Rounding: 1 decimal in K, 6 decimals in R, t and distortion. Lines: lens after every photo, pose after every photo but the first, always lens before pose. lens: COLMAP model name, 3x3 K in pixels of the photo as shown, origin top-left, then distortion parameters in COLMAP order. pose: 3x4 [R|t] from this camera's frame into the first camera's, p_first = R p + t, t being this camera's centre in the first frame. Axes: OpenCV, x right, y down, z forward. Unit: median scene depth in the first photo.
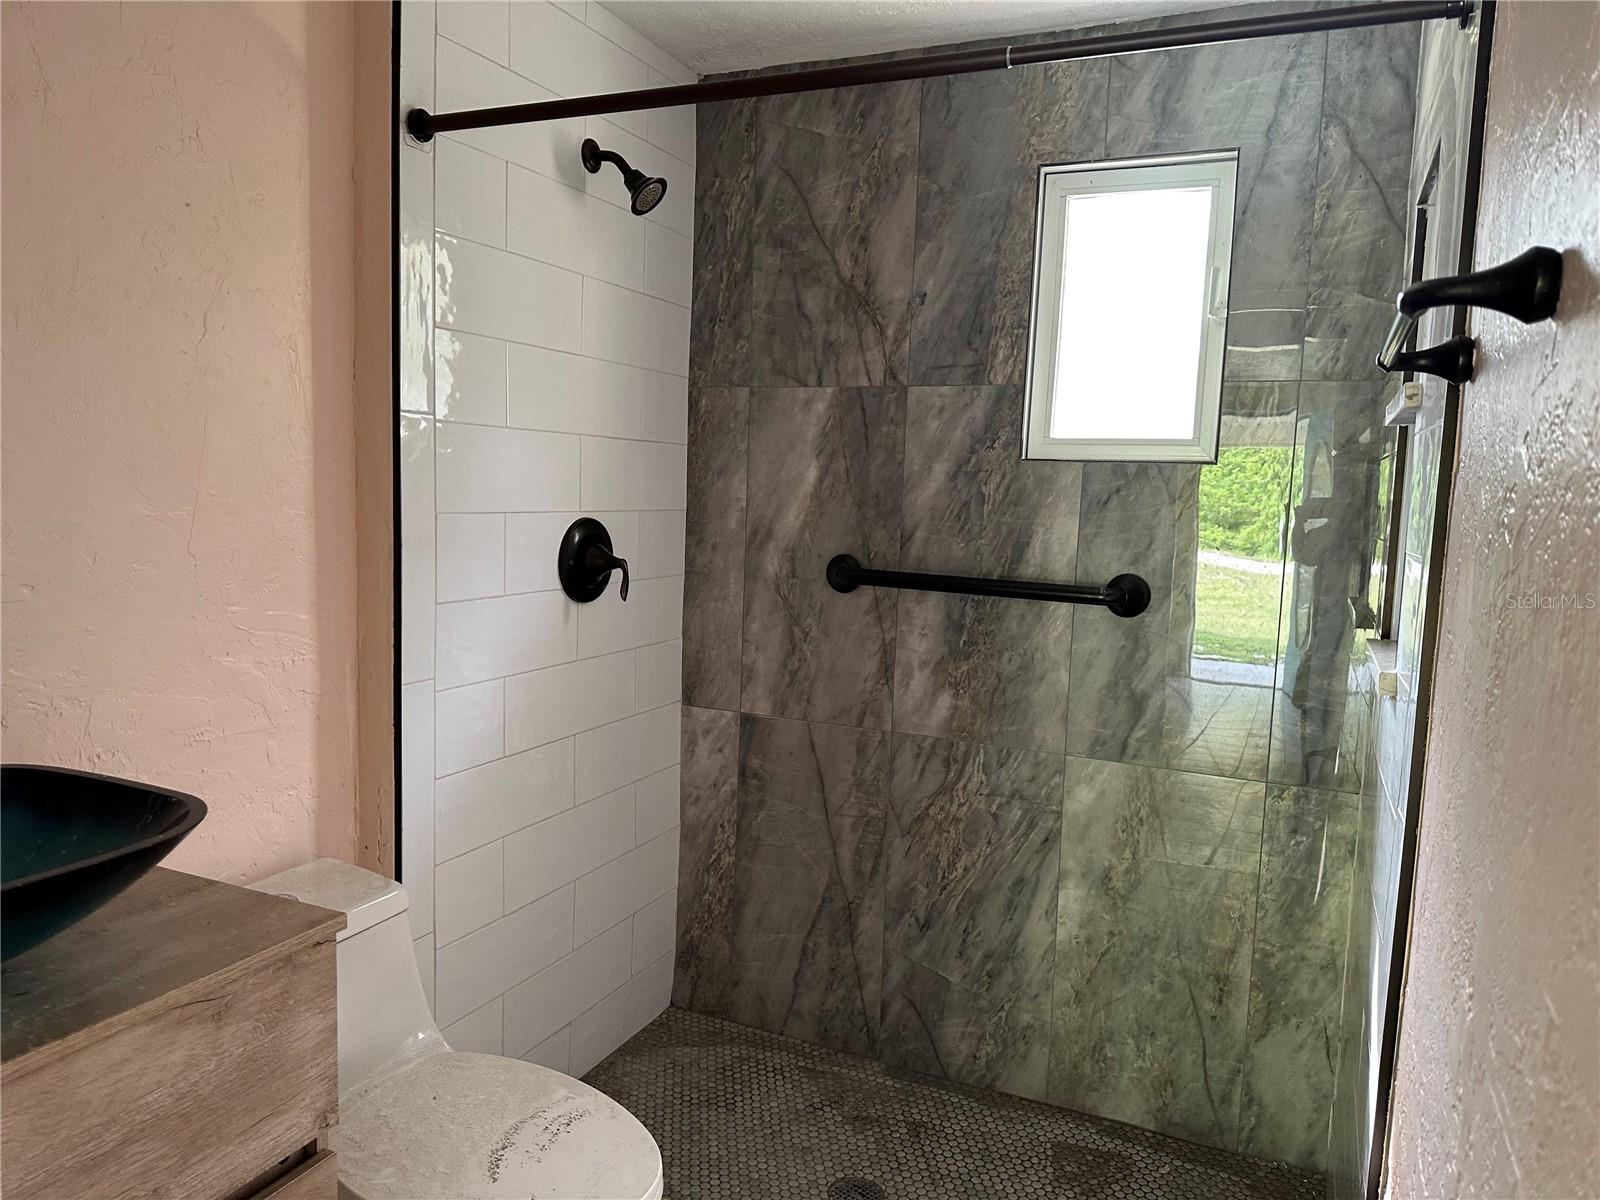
lens RADIAL K [[1123.4, 0, 800.4], [0, 1123.4, 596.9], [0, 0, 1]] dist [0.014122, -0.019094]
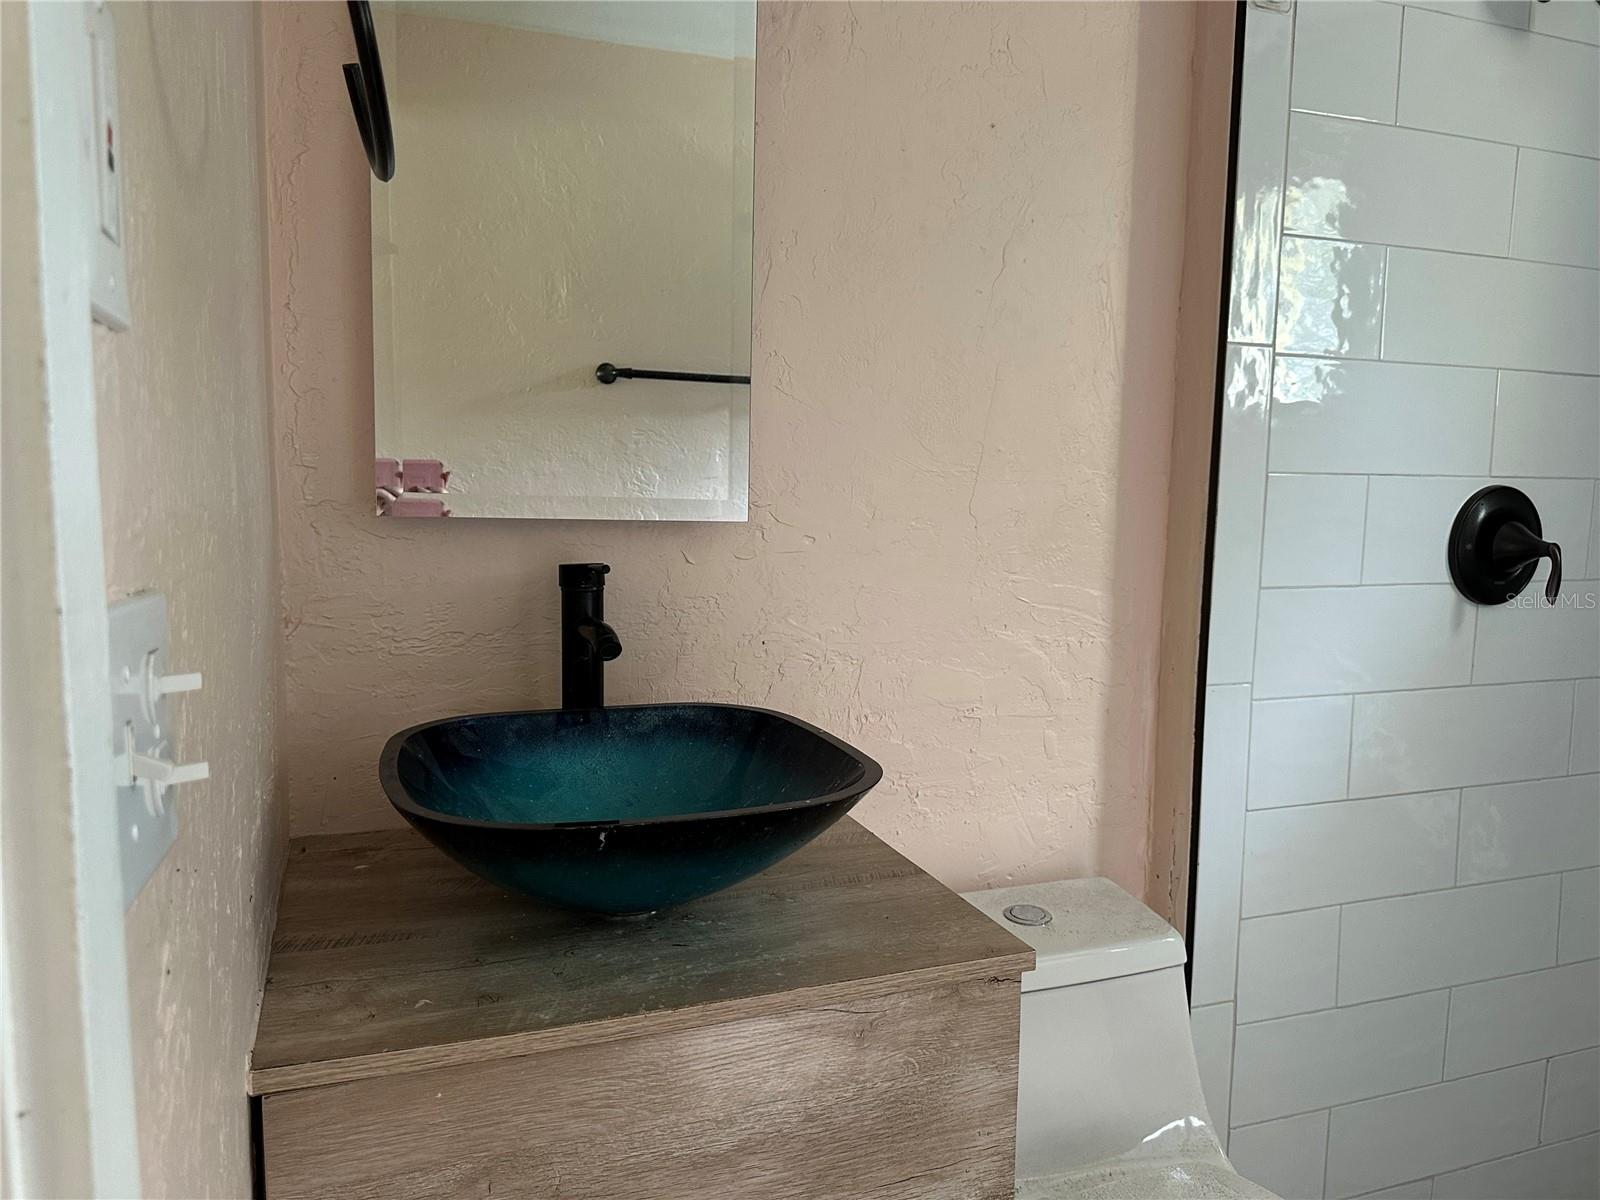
lens RADIAL K [[1123.4, 0, 788.6], [0, 1123.4, 617.4], [0, 0, 1]] dist [0.014122, -0.019094]
pose [[0.703920, 0.056198, -0.708052, 0.004014], [-0.061725, 0.997934, 0.017841, 0.040511], [0.707592, 0.031146, 0.705935, 0.257471]]
